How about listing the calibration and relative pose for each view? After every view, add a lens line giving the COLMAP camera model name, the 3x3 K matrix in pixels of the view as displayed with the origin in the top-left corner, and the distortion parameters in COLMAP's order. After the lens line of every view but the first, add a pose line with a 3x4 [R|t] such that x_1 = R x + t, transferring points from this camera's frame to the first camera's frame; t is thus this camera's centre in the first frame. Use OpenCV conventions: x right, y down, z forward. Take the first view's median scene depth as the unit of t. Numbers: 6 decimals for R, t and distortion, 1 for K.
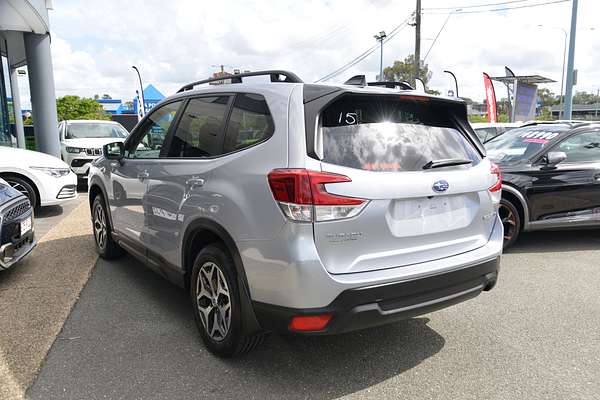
lens RADIAL K [[520.8, 0, 299.2], [0, 520.8, 200.3], [0, 0, 1]] dist [-0.036079, 0.006815]
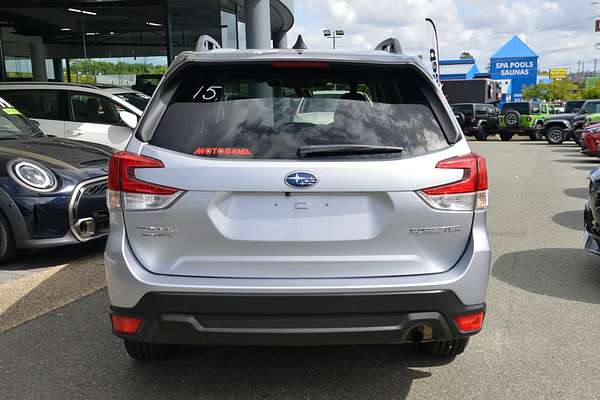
lens RADIAL K [[699.8, 0, 301.8], [0, 699.8, 199.5], [0, 0, 1]] dist [0.138848, 0.000000]
pose [[0.815879, 0.069366, -0.574047, 0.874352], [-0.065434, 0.997477, 0.027533, -0.027542], [0.574509, 0.015099, 0.818359, 0.164791]]
